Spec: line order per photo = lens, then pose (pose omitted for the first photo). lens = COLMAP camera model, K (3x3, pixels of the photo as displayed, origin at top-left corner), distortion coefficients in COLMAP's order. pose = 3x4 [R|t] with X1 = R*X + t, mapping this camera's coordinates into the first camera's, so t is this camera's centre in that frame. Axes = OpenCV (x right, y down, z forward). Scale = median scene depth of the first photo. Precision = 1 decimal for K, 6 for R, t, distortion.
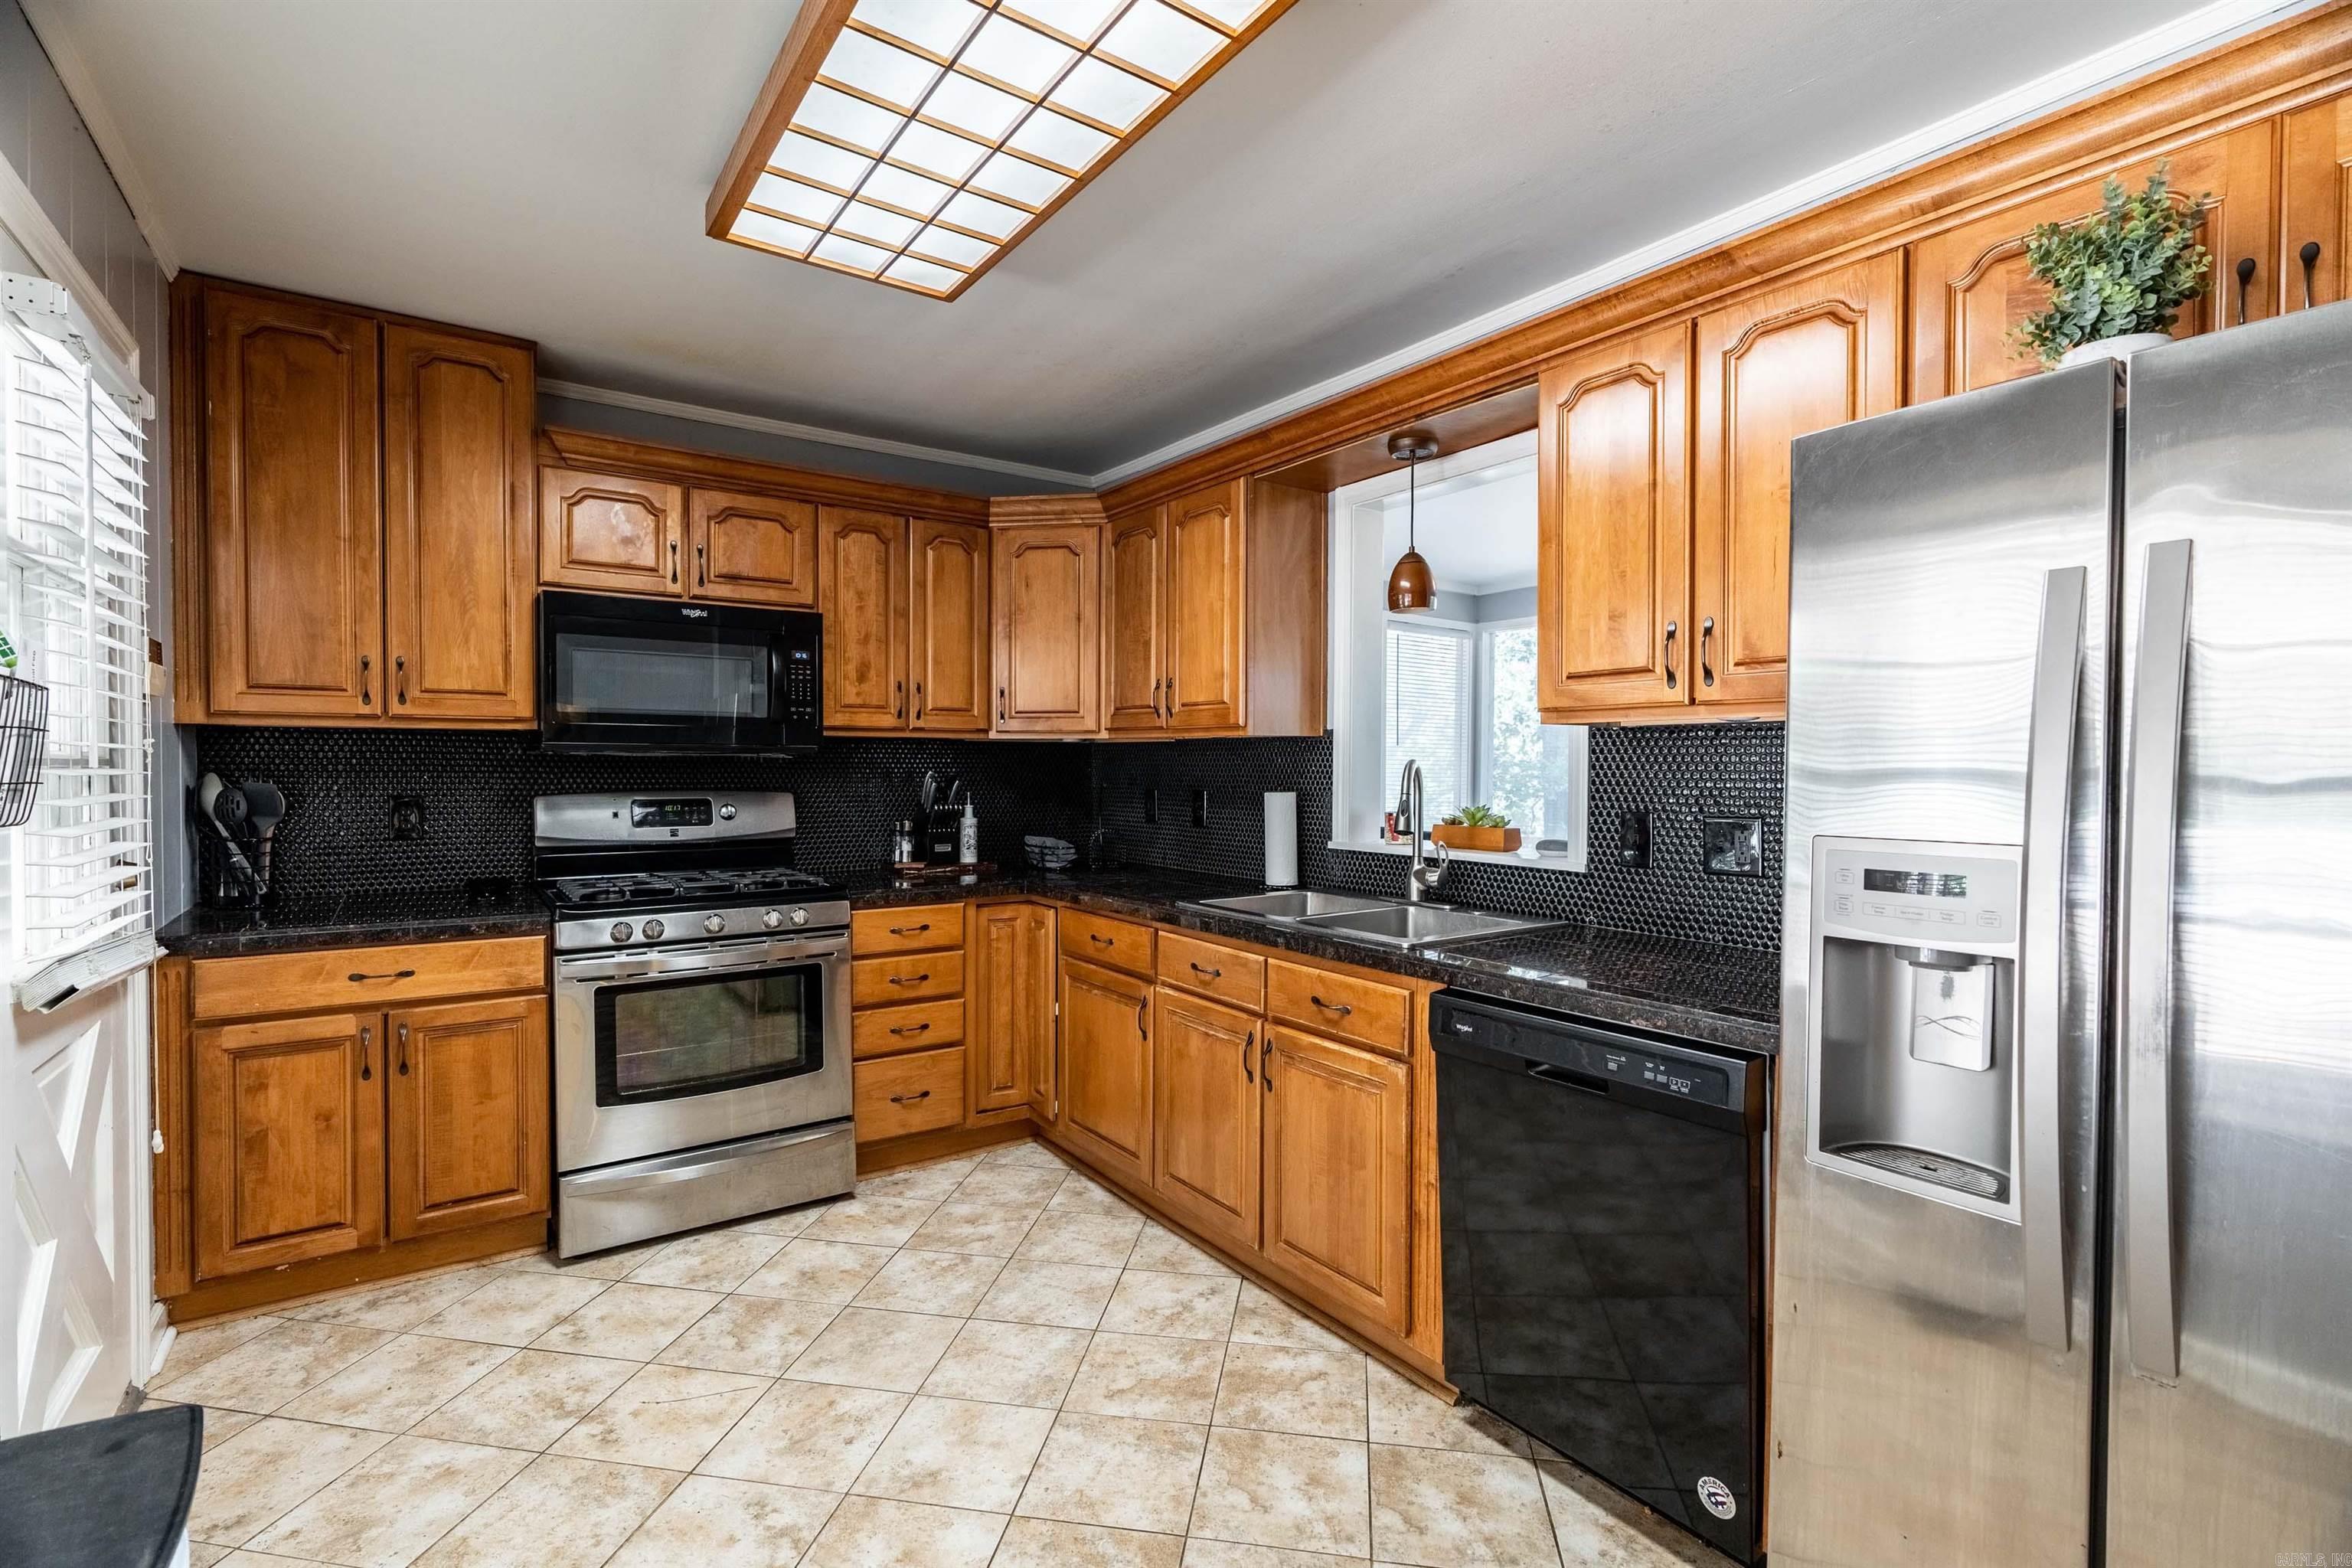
lens RADIAL K [[1065.8, 0, 1175.5], [0, 1065.8, 783.2], [0, 0, 1]] dist [-0.000035, -0.000007]
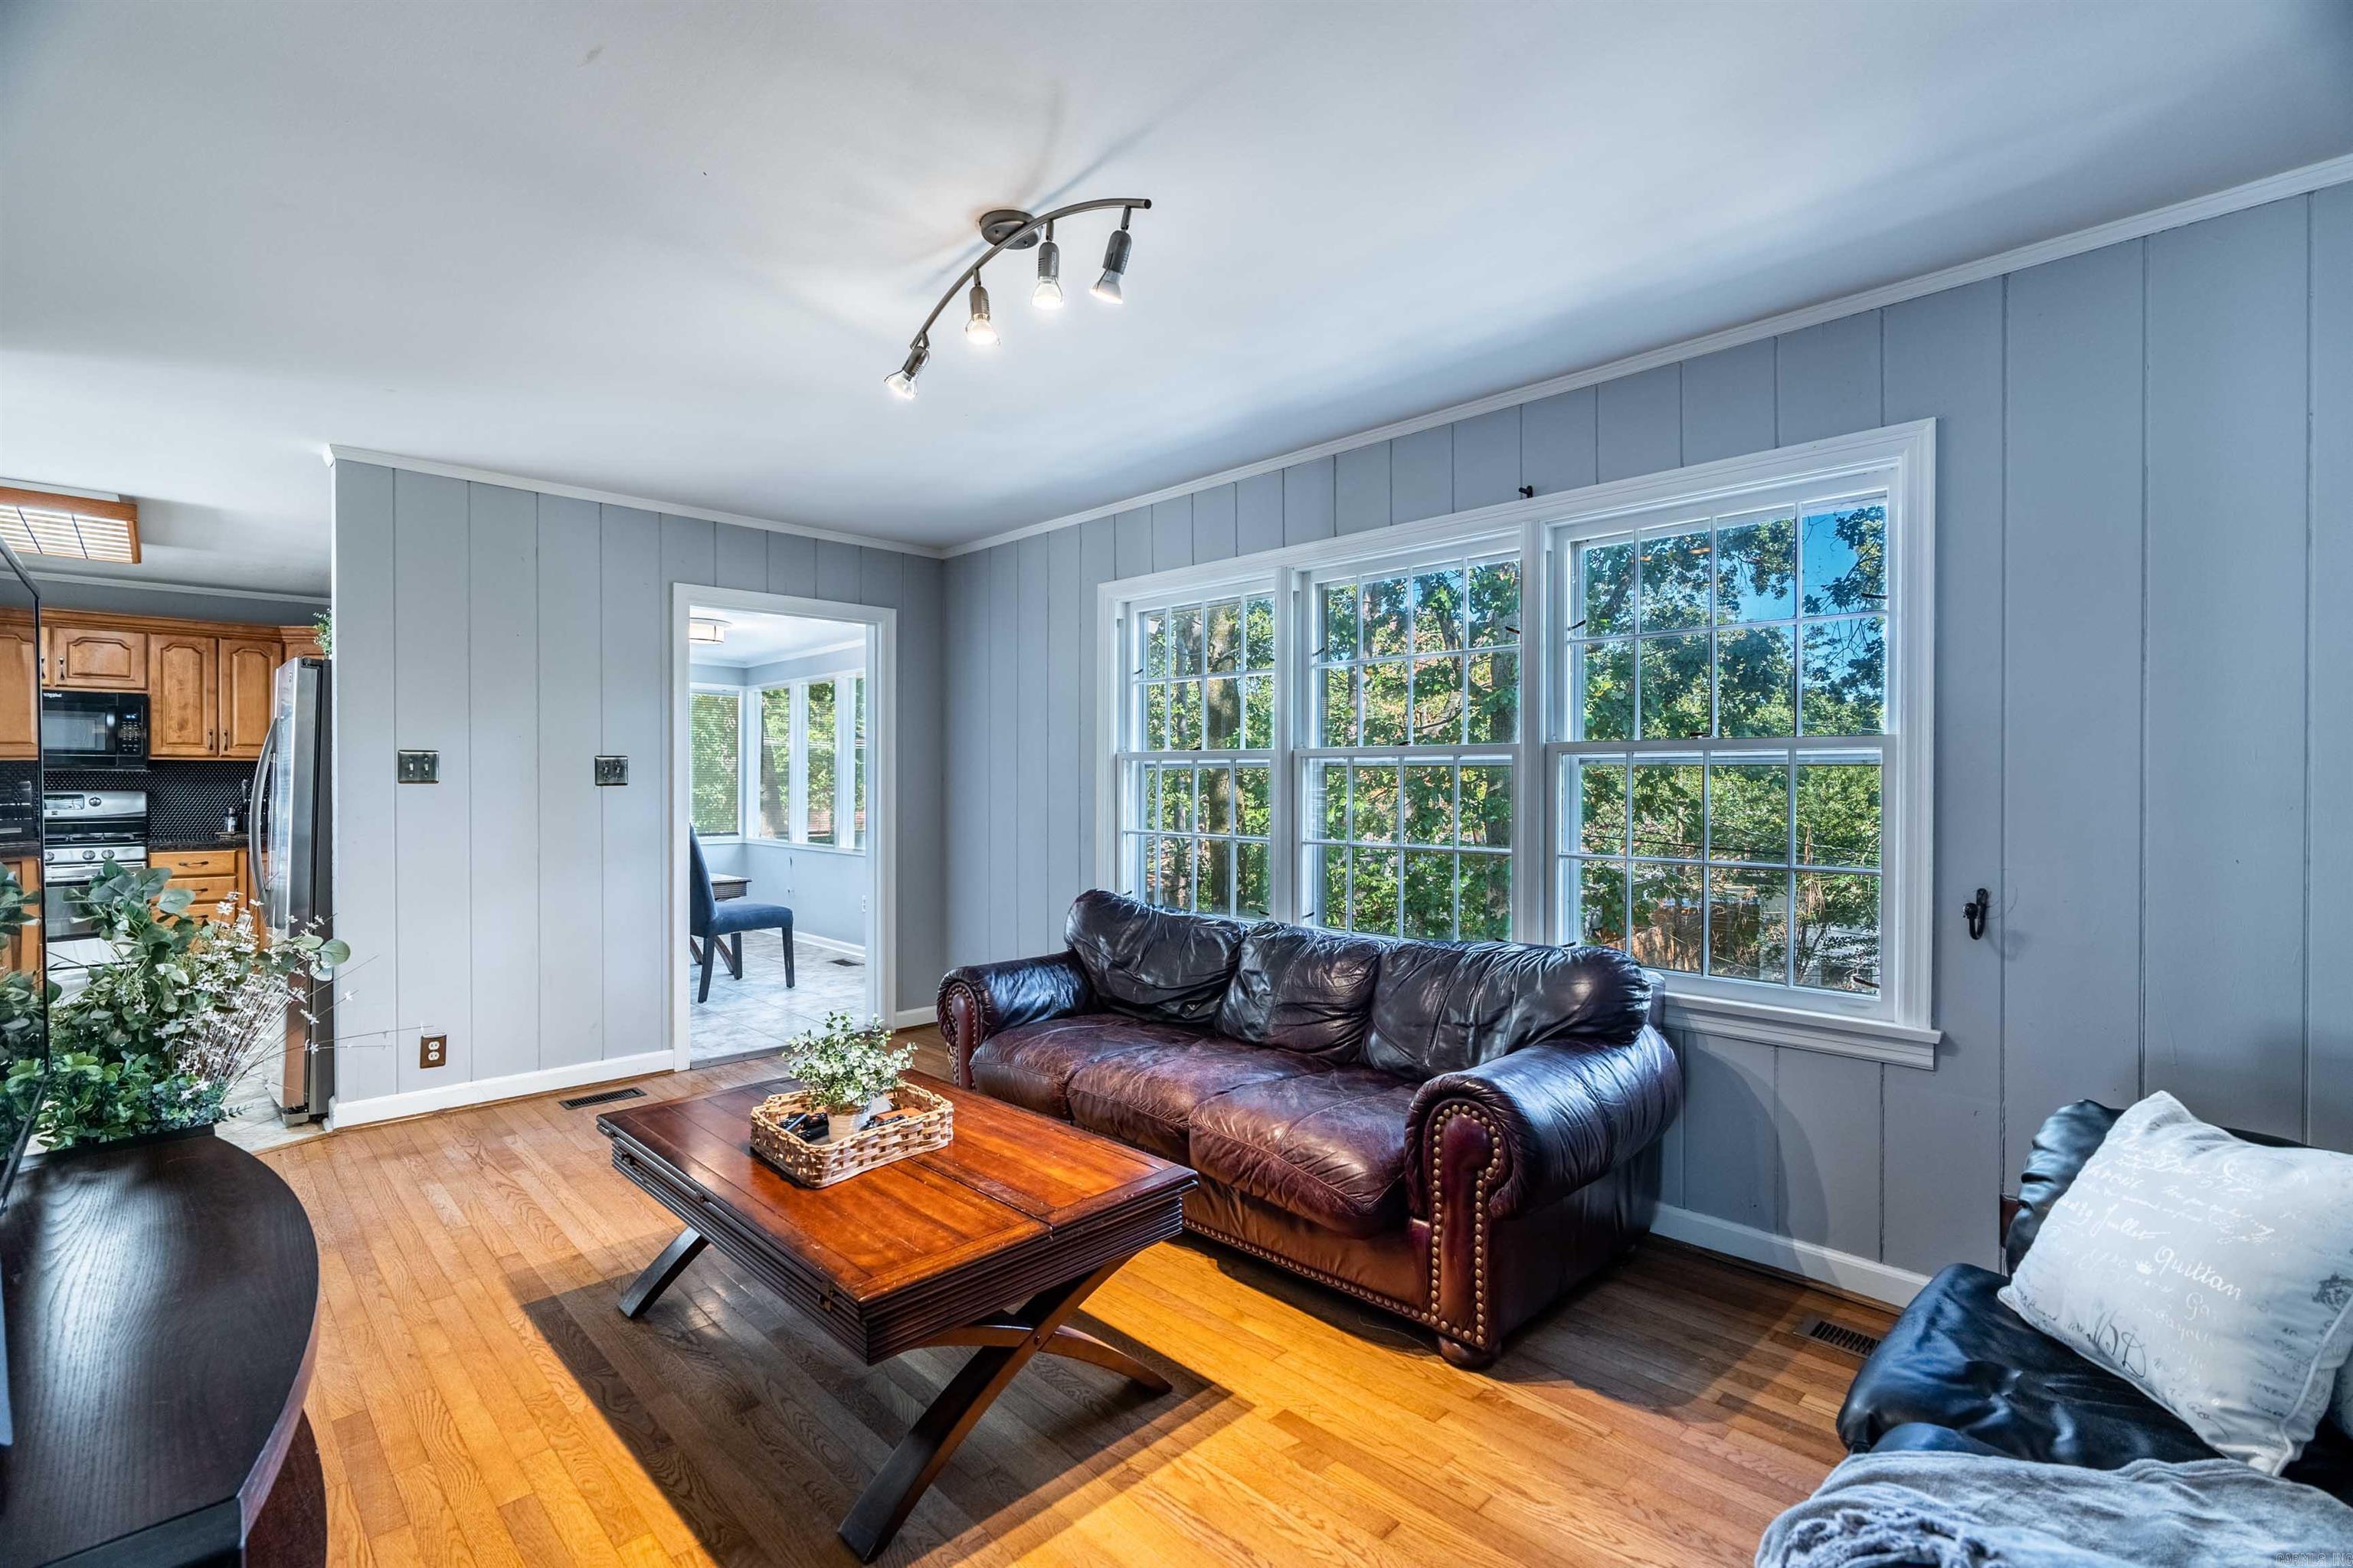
lens RADIAL K [[1066.3, 0, 1178.6], [0, 1066.3, 781.5], [0, 0, 1]] dist [-0.000035, -0.000007]
pose [[0.987264, -0.001234, 0.159086, 1.094062], [0.003367, 0.999908, -0.013140, 0.021673], [-0.159055, 0.013508, 0.987177, -1.060288]]
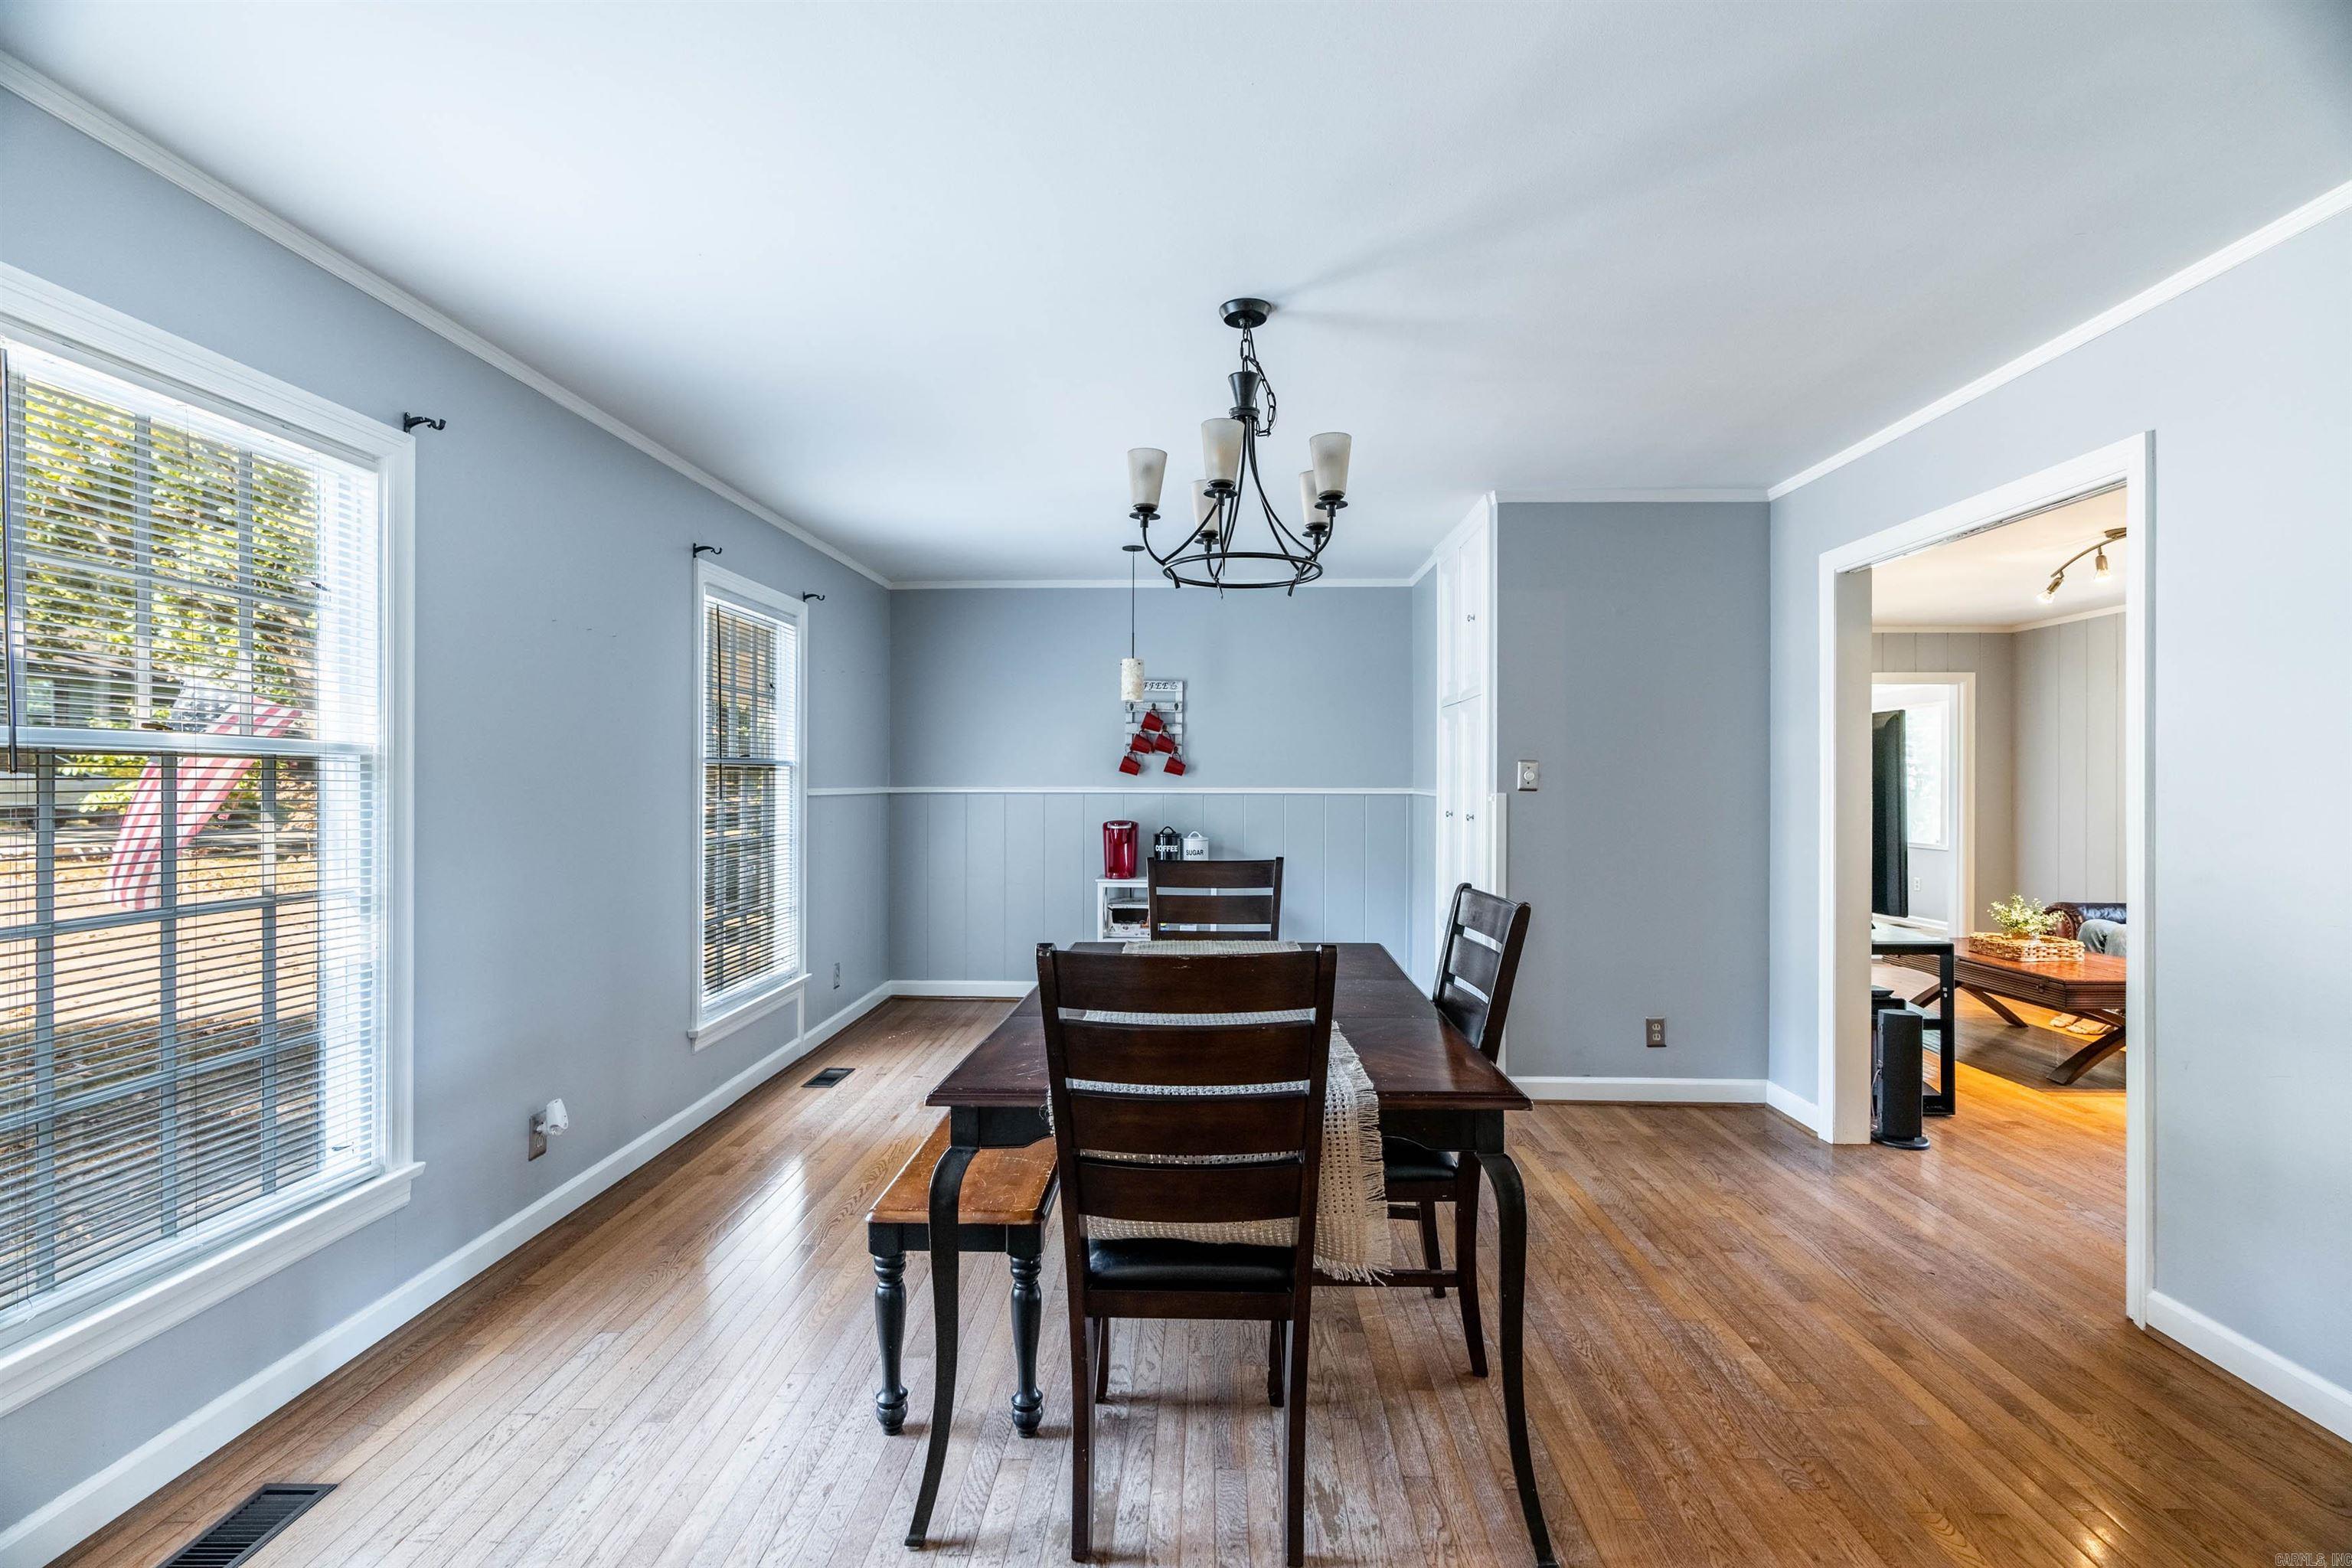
lens RADIAL K [[1065.8, 0, 1177.0], [0, 1065.8, 785.9], [0, 0, 1]] dist [-0.000035, -0.000007]
pose [[0.797799, 0.000566, -0.602923, 0.832741], [-0.011407, 0.999835, -0.014155, 0.055306], [0.602815, 0.018171, 0.797674, -3.220093]]
